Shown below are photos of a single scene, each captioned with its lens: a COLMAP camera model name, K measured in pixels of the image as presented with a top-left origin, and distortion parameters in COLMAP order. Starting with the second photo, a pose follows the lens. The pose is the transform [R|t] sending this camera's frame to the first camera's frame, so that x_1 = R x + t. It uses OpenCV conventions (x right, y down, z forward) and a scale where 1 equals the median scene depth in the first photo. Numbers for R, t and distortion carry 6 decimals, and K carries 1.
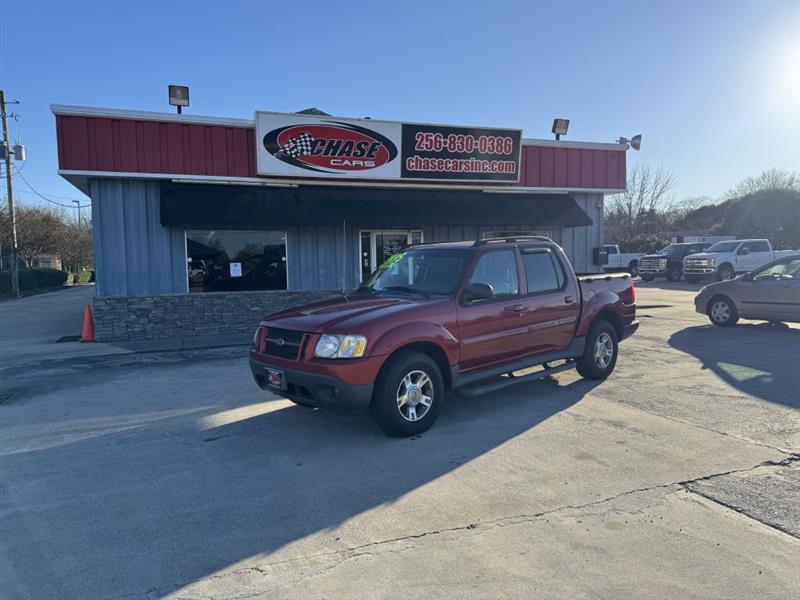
lens RADIAL K [[575.8, 0, 398.7], [0, 575.8, 300.3], [0, 0, 1]] dist [0.079182, -0.100190]
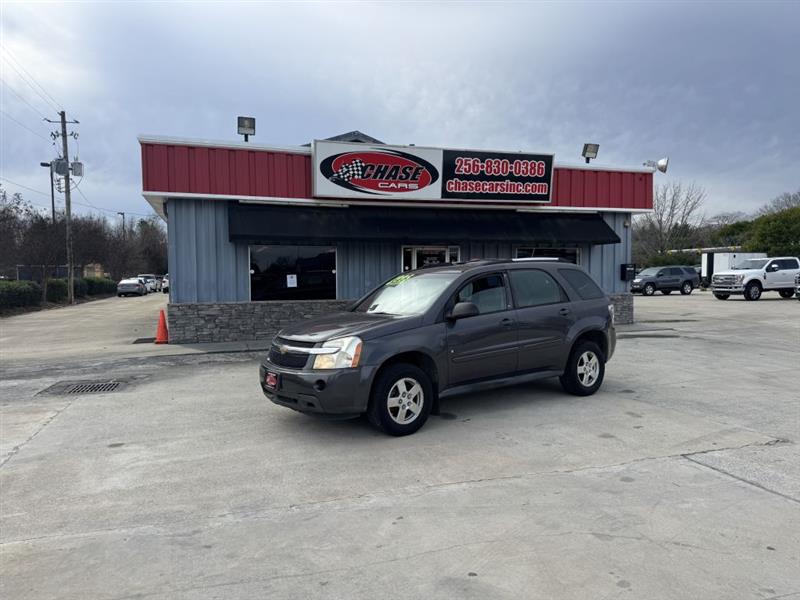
lens RADIAL K [[576.1, 0, 397.7], [0, 576.1, 306.3], [0, 0, 1]] dist [0.086614, -0.113309]
pose [[0.998817, 0.014046, -0.046550, -0.024945], [-0.014569, 0.999834, -0.010901, 0.004652], [0.046389, 0.011566, 0.998856, -0.094162]]
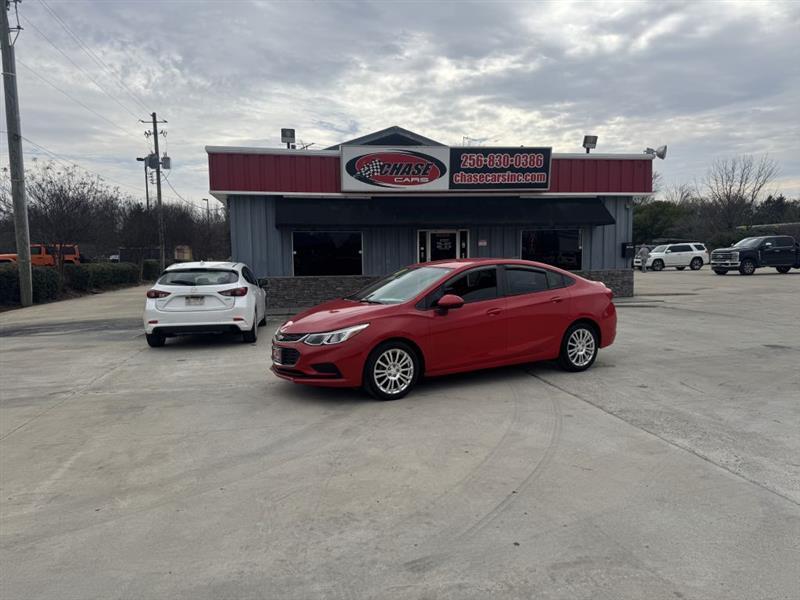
lens RADIAL K [[585.6, 0, 391.4], [0, 585.6, 307.3], [0, 0, 1]] dist [0.086697, -0.122896]
pose [[0.981557, 0.022106, -0.189890, 0.132575], [-0.017283, 0.999486, 0.027014, 0.018595], [0.190389, -0.023234, 0.981434, -0.324512]]
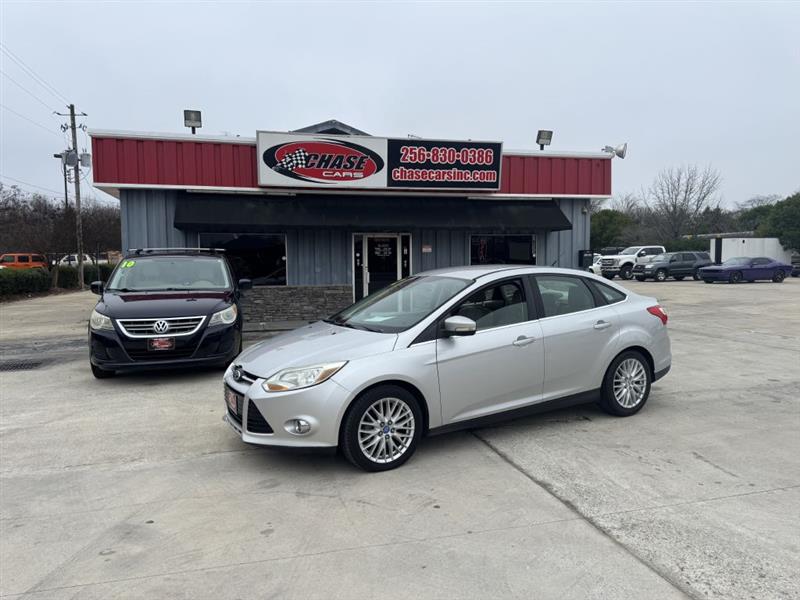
lens RADIAL K [[577.7, 0, 399.8], [0, 577.7, 301.6], [0, 0, 1]] dist [0.086847, -0.114012]
pose [[0.994631, 0.016367, -0.102180, 0.145819], [-0.015962, 0.999861, 0.004772, 0.004453], [0.102244, -0.003116, 0.994754, -0.115855]]
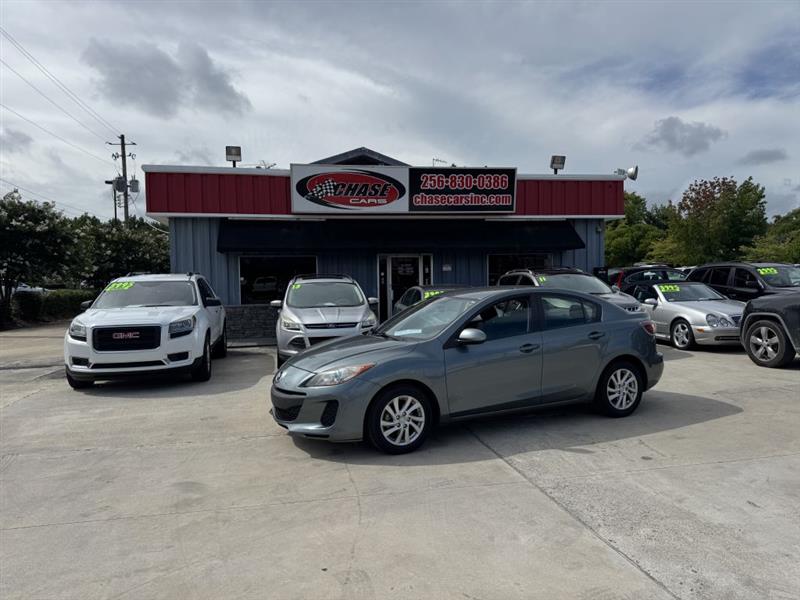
lens RADIAL K [[580.4, 0, 401.0], [0, 580.4, 301.1], [0, 0, 1]] dist [0.121107, -0.203420]
pose [[0.986762, 0.008056, -0.161977, 0.186861], [-0.011999, 0.999655, -0.023380, 0.005287], [0.161733, 0.025014, 0.986518, -0.207303]]
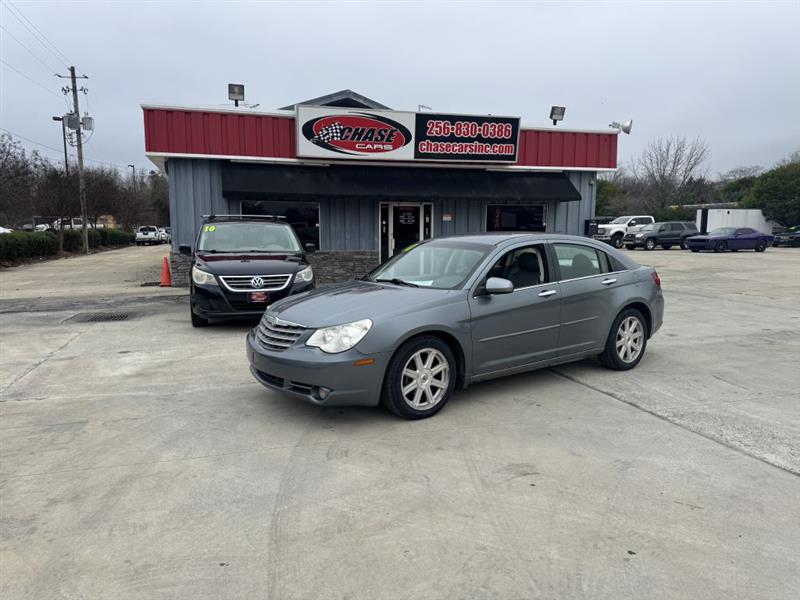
lens RADIAL K [[582.6, 0, 395.8], [0, 582.6, 308.1], [0, 0, 1]] dist [0.082455, -0.116239]
pose [[0.997011, 0.028860, -0.071664, 0.061753], [-0.023877, 0.997300, 0.069443, 0.014256], [0.073474, -0.067524, 0.995009, -0.237753]]
